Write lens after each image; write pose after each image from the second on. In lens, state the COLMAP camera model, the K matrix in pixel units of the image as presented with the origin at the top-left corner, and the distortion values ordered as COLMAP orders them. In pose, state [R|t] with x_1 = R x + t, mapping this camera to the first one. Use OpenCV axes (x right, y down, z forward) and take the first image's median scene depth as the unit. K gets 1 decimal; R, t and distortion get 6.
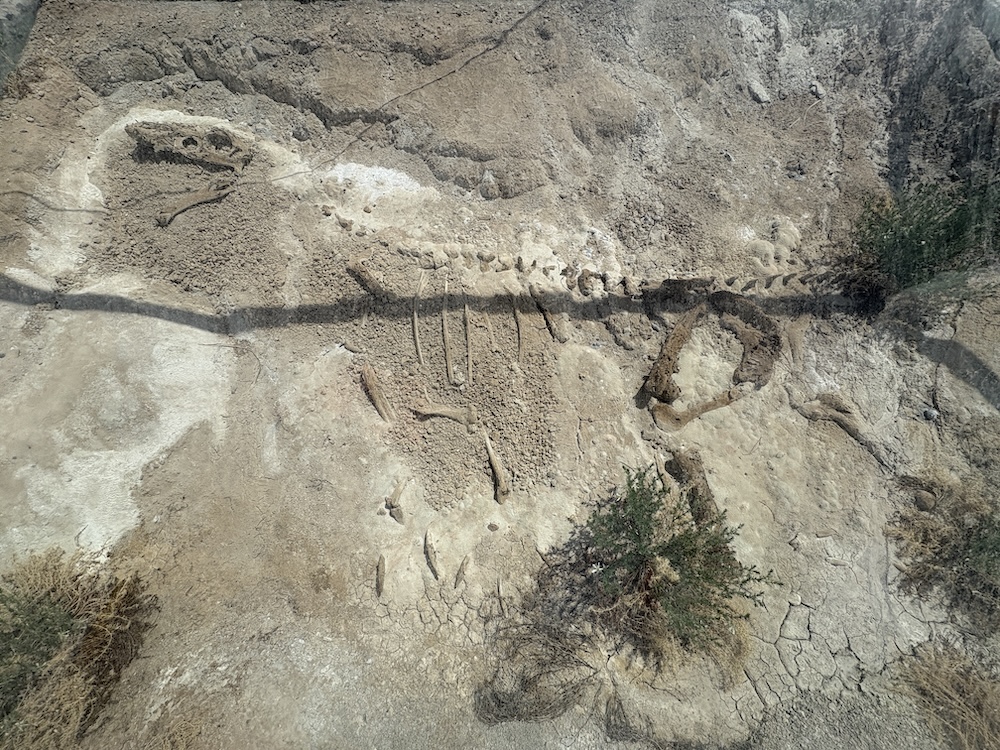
lens RADIAL K [[392.5, 0, 500.0], [0, 392.5, 378.6], [0, 0, 1]] dist [0.000492, -0.000346]
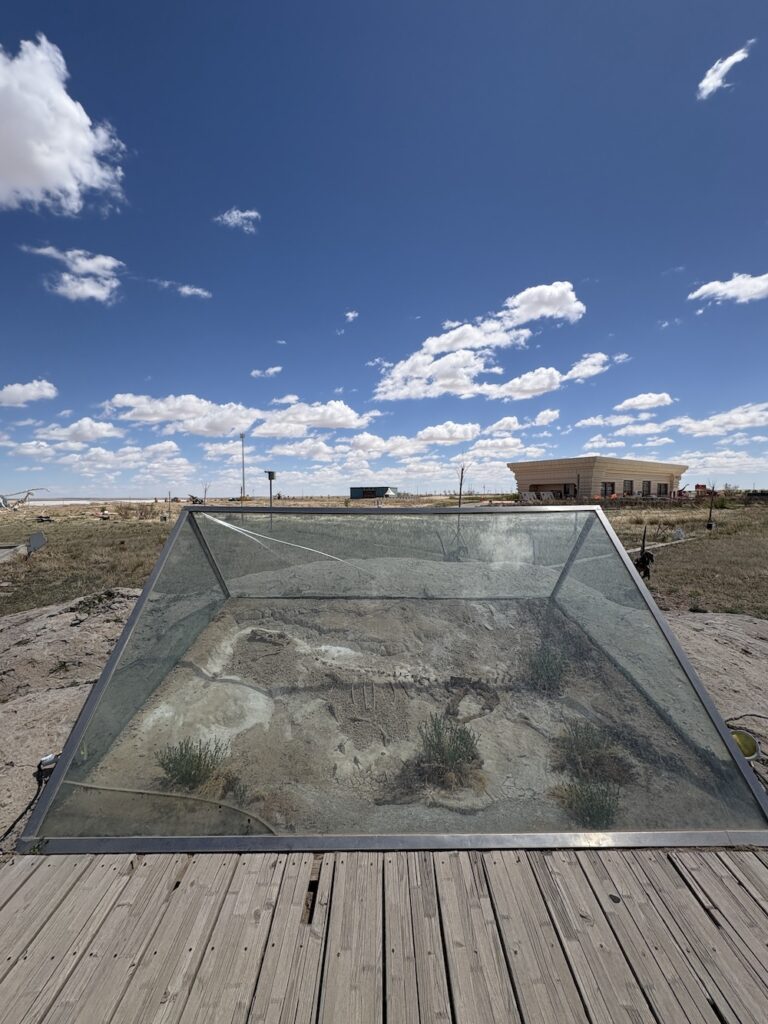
lens RADIAL K [[401.9, 0, 381.3], [0, 401.9, 511.1], [0, 0, 1]] dist [0.000492, -0.000346]
pose [[0.999789, 0.008170, -0.018839, 0.005908], [-0.020328, 0.523198, -0.851969, 1.396881], [0.002896, 0.852172, 0.523254, -1.269629]]
